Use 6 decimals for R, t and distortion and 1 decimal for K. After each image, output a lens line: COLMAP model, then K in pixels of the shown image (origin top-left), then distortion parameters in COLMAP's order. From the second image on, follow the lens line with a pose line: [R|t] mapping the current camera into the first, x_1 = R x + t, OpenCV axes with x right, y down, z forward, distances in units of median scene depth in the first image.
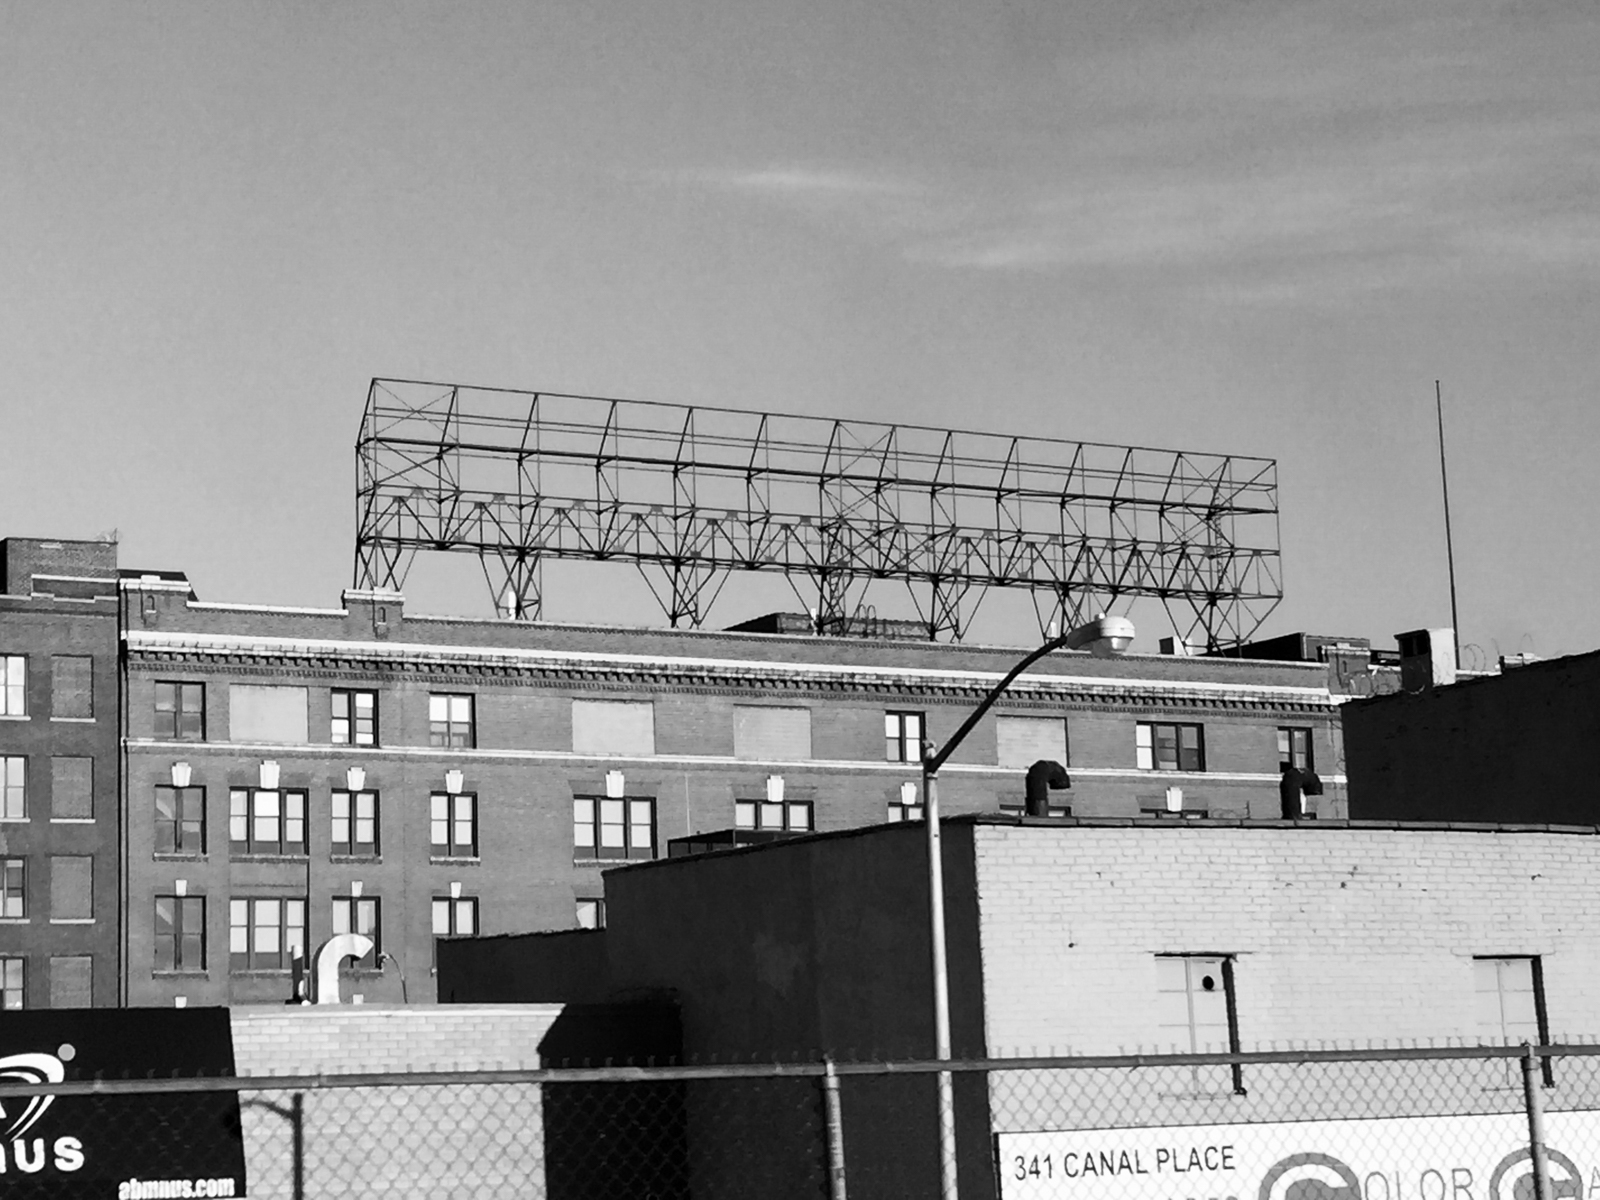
lens RADIAL K [[3025.1, 0, 800.0], [0, 3025.1, 600.0], [0, 0, 1]] dist [0.012765, 0.493161]
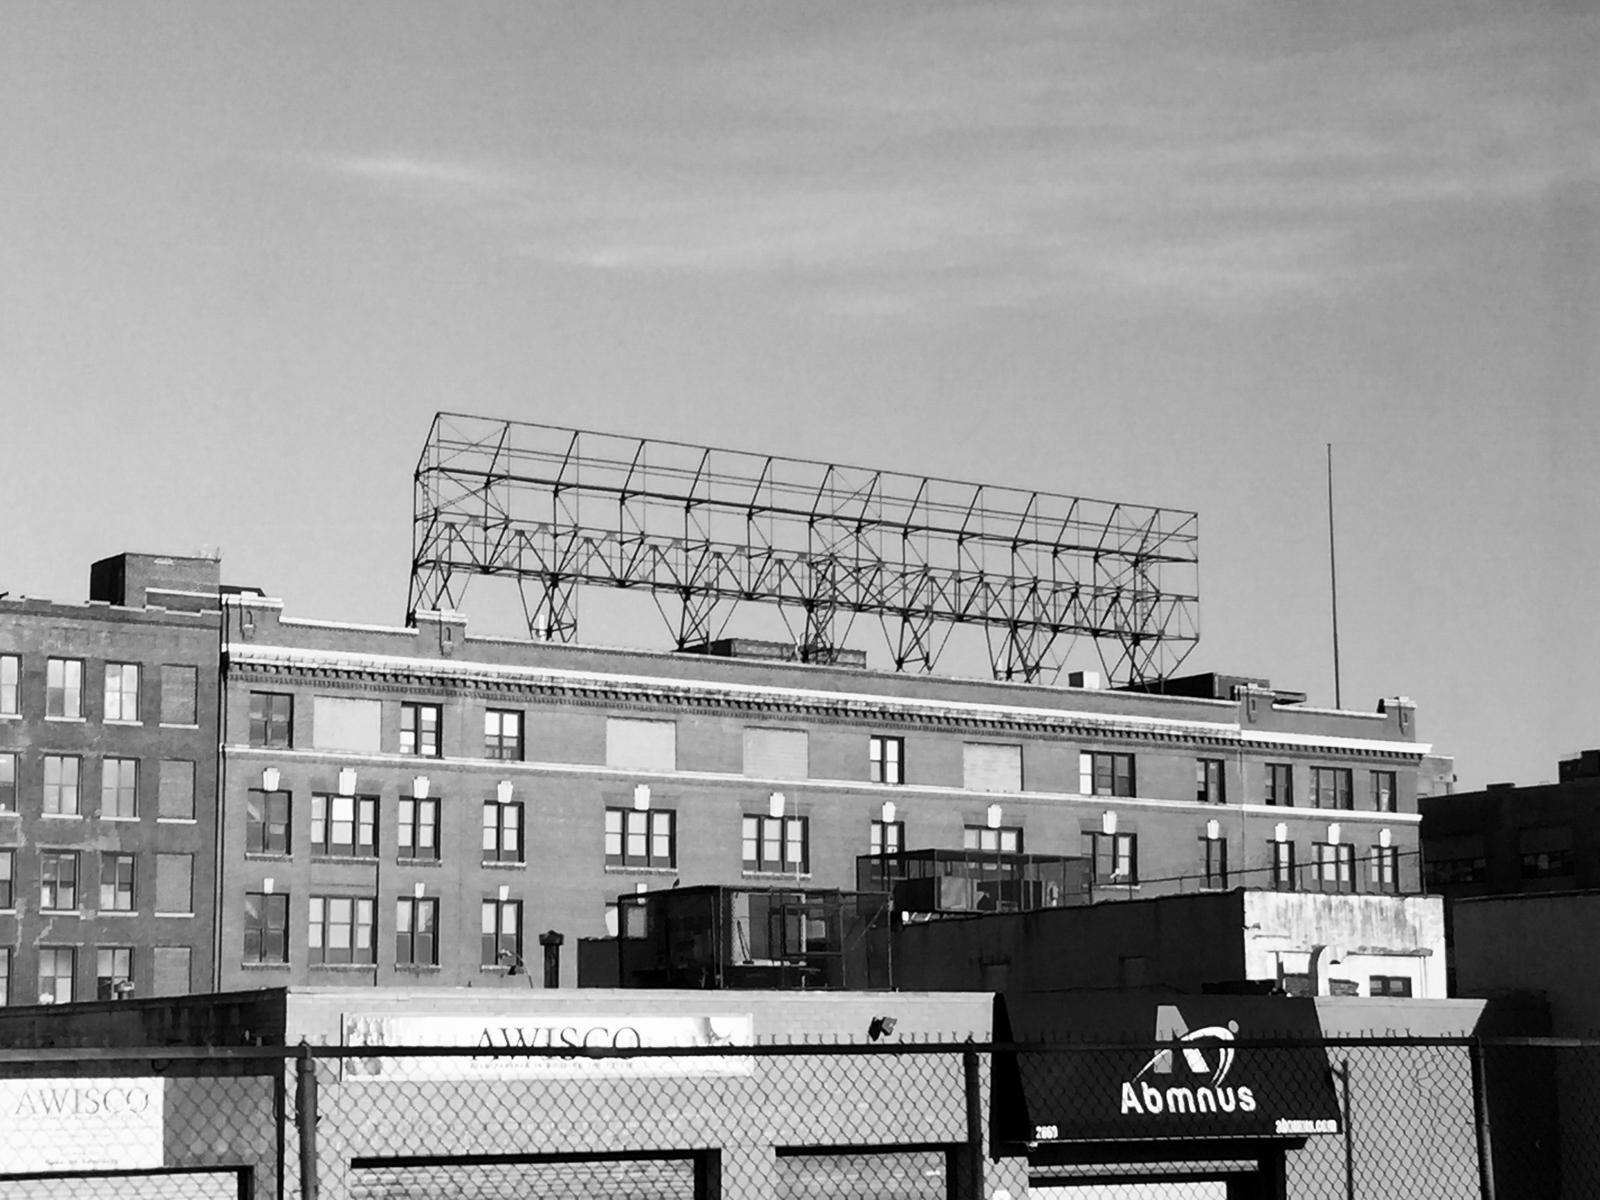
lens RADIAL K [[3097.4, 0, 800.0], [0, 3097.4, 600.0], [0, 0, 1]] dist [0.022619, 0.003059]
pose [[0.988462, 0.035208, 0.147322, -0.170521], [-0.035411, 0.999372, -0.001248, -0.010037], [-0.147274, -0.003983, 0.989088, -0.098746]]
